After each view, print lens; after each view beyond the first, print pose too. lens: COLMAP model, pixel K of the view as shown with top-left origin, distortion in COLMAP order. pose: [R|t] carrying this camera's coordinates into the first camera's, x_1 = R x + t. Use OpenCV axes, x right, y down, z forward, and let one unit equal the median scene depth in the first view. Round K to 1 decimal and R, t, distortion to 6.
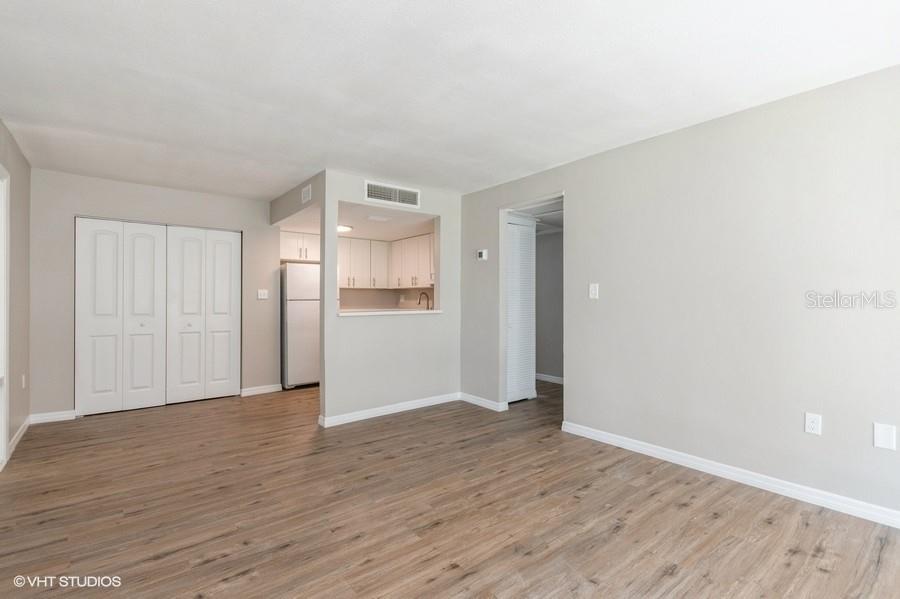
lens RADIAL K [[415.0, 0, 451.2], [0, 415.0, 302.8], [0, 0, 1]] dist [0.005266, -0.001939]
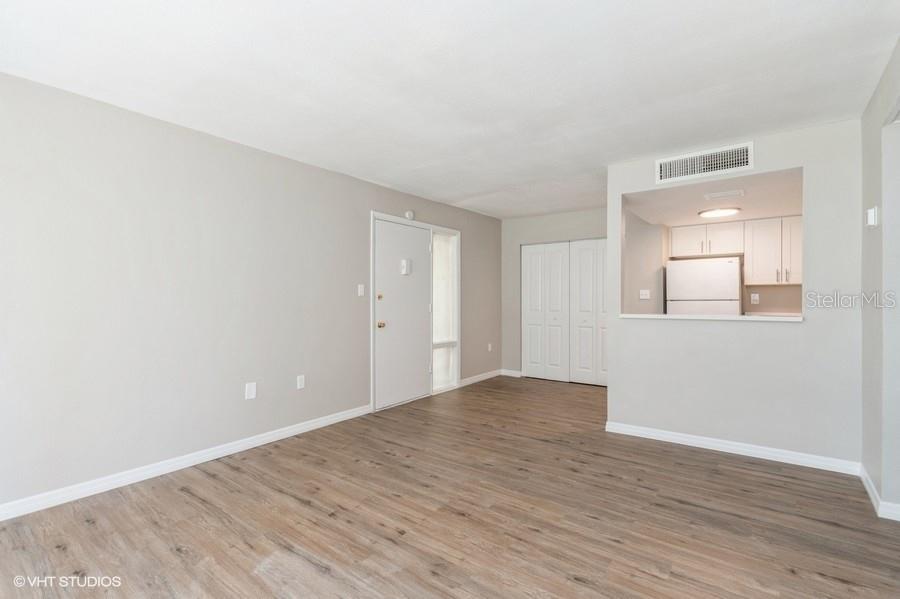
lens RADIAL K [[415.0, 0, 451.8], [0, 415.0, 294.5], [0, 0, 1]] dist [0.005266, -0.001939]
pose [[0.249057, -0.010915, -0.968427, 0.622609], [-0.008686, 0.999871, -0.013504, -0.004004], [0.968450, 0.011775, 0.248930, 0.451910]]
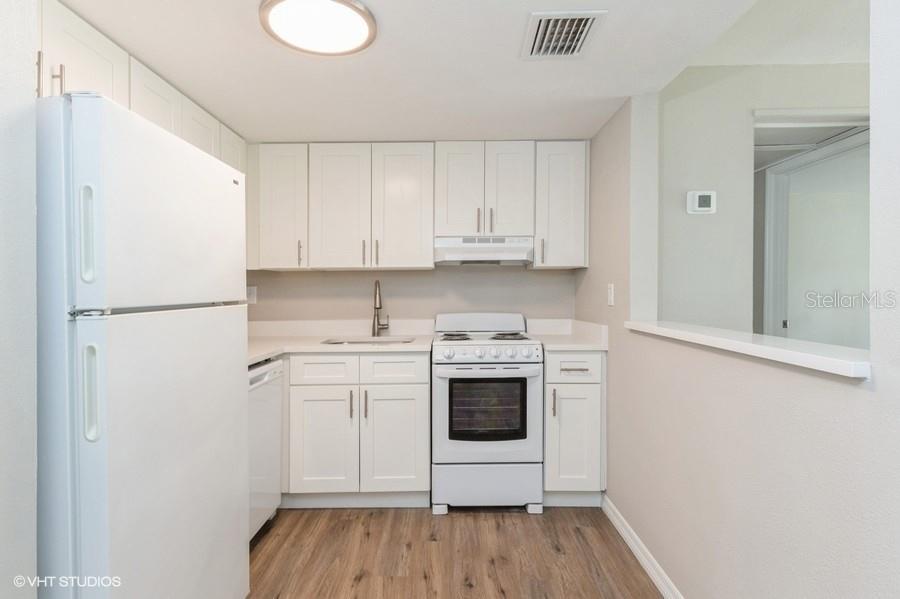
lens RADIAL K [[463.8, 0, 444.7], [0, 463.8, 289.0], [0, 0, 1]] dist [0.018592, 0.000821]
pose [[0.625555, -0.003347, 0.780173, -0.718096], [0.014199, 0.999874, -0.007095, -0.021641], [-0.780051, 0.015516, 0.625523, 1.193834]]
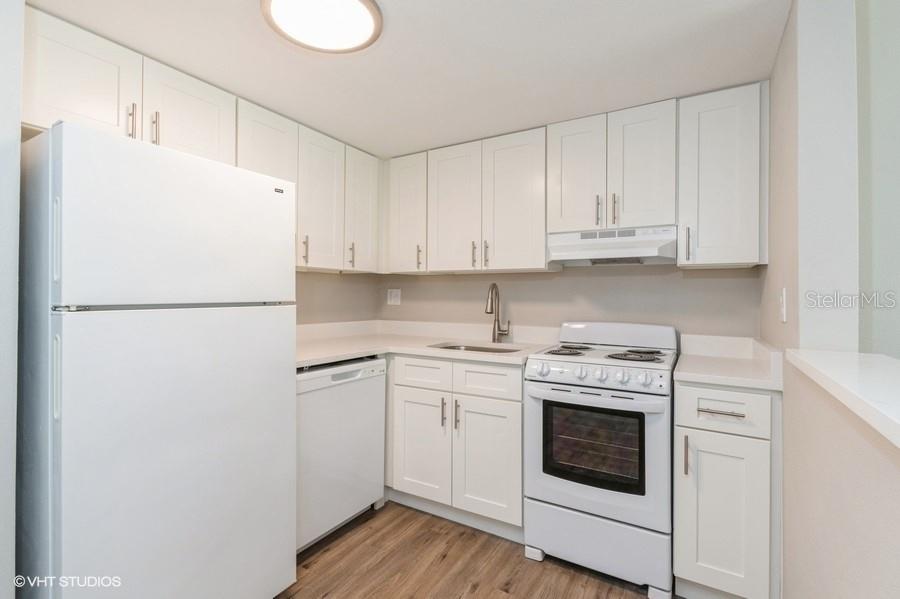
lens RADIAL K [[415.0, 0, 446.8], [0, 415.0, 286.1], [0, 0, 1]] dist [0.005266, -0.001939]
pose [[0.935198, 0.015915, 0.353767, -0.458752], [-0.005328, 0.999509, -0.030879, -0.018186], [-0.354084, 0.026993, 0.934824, 1.175992]]
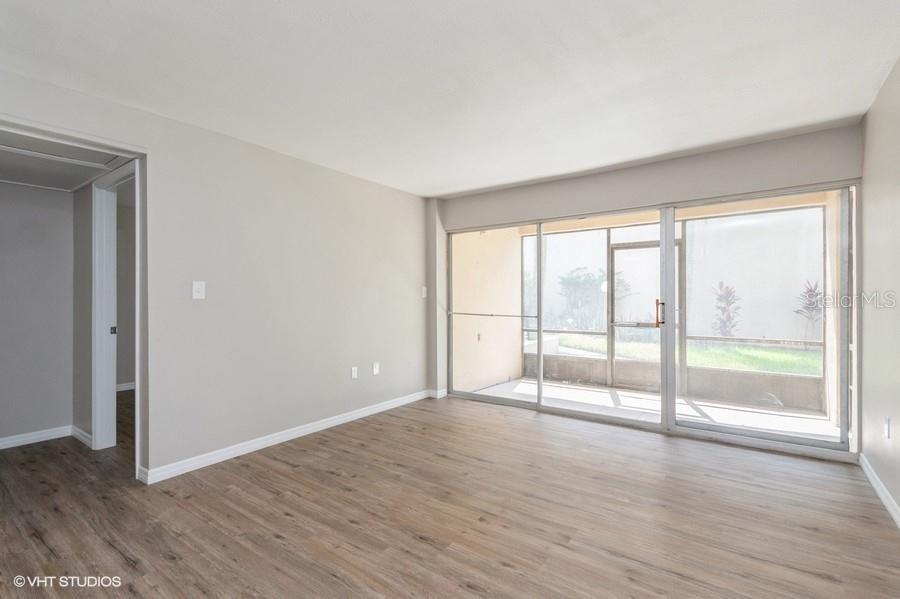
lens RADIAL K [[415.0, 0, 448.2], [0, 415.0, 299.6], [0, 0, 1]] dist [0.005266, -0.001939]
pose [[-0.258977, -0.001876, 0.965882, -0.607658], [0.013009, 0.999901, 0.005431, -0.006486], [-0.965796, 0.013972, -0.258926, 0.751660]]
